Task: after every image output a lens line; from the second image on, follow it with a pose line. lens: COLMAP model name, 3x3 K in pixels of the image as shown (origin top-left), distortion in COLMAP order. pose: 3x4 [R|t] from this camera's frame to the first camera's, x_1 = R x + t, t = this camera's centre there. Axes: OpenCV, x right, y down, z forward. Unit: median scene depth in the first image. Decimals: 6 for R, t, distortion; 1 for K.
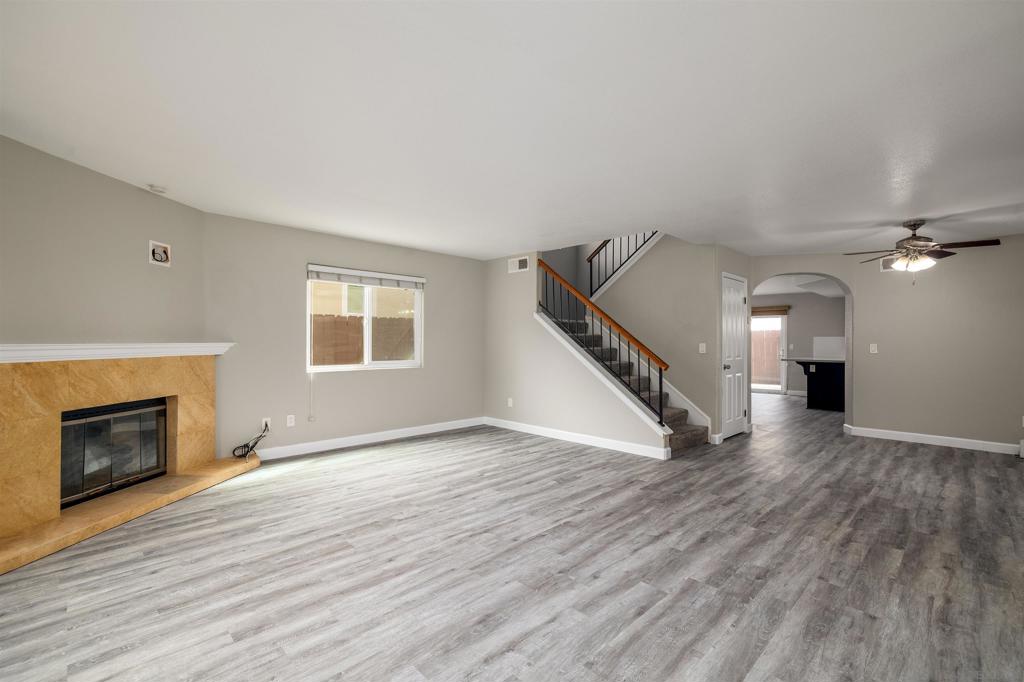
lens RADIAL K [[436.6, 0, 512.0], [0, 436.6, 341.0], [0, 0, 1]] dist [0.000947, 0.000322]
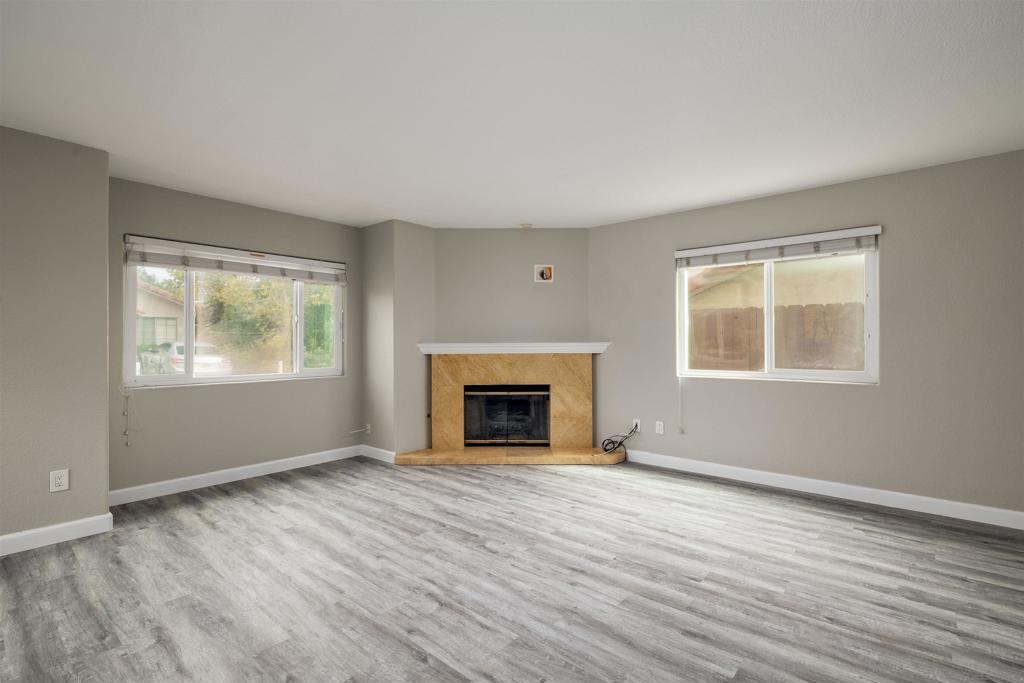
lens RADIAL K [[484.7, 0, 577.2], [0, 484.7, 342.8], [0, 0, 1]] dist [-0.002523, 0.000312]
pose [[0.121525, -0.002195, -0.992586, 0.656324], [0.006159, 0.999980, -0.001458, 0.007581], [0.992569, -0.005936, 0.121536, 0.972348]]
